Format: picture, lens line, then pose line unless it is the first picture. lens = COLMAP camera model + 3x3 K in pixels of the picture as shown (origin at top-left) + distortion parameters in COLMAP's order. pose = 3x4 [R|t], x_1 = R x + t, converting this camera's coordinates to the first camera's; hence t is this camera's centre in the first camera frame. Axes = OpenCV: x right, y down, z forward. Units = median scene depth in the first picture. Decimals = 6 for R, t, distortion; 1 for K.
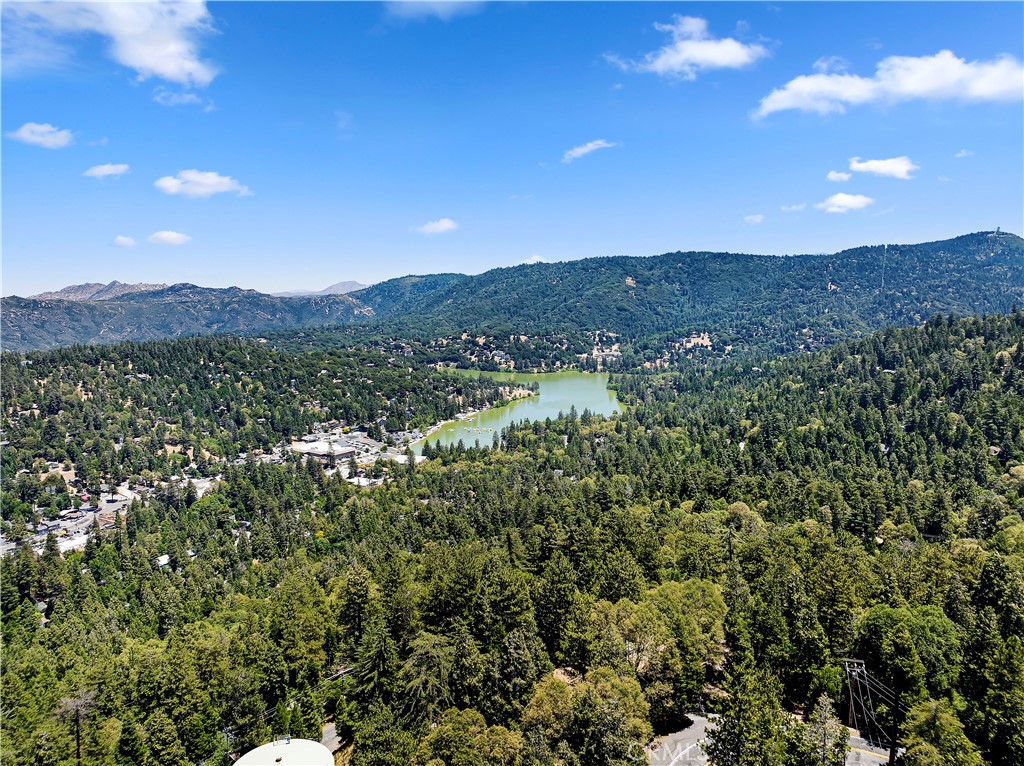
lens RADIAL K [[740.4, 0, 512.0], [0, 740.4, 383.0], [0, 0, 1]] dist [-0.031863, 0.028784]
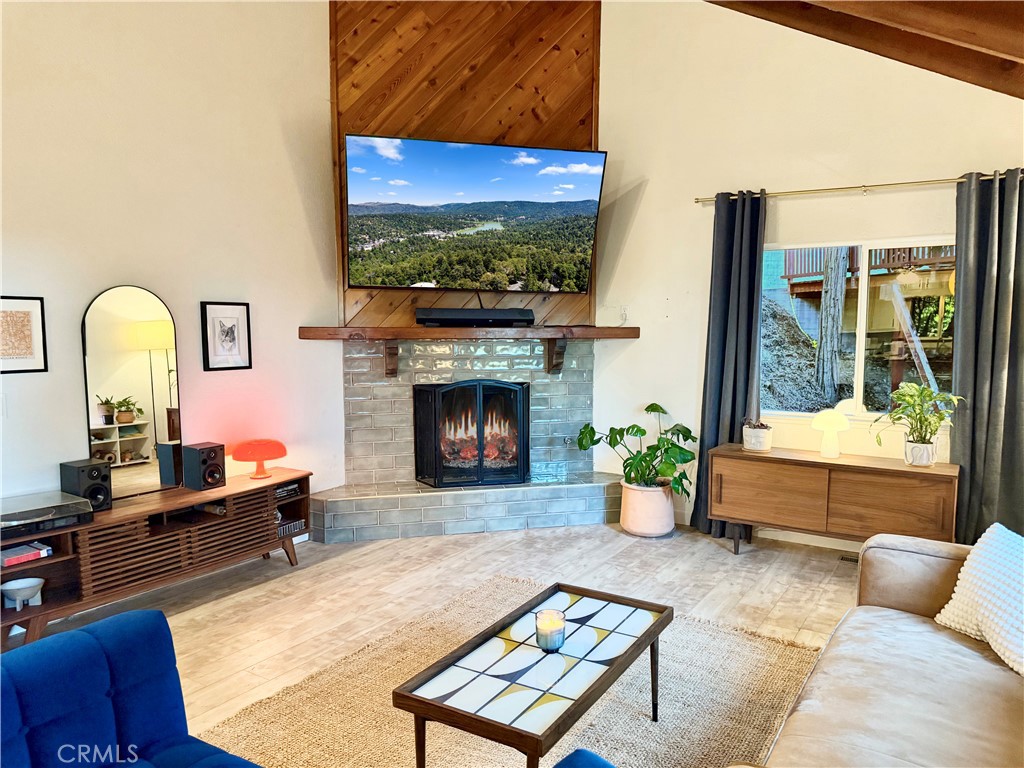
lens RADIAL K [[716.0, 0, 512.0], [0, 716.0, 384.0], [0, 0, 1]] dist [0.051879, -0.060990]
pose [[0.996942, -0.033019, 0.070829, -0.123175], [-0.034045, 0.632313, 0.773965, -2.540349], [-0.070342, -0.774009, 0.629255, -2.241959]]
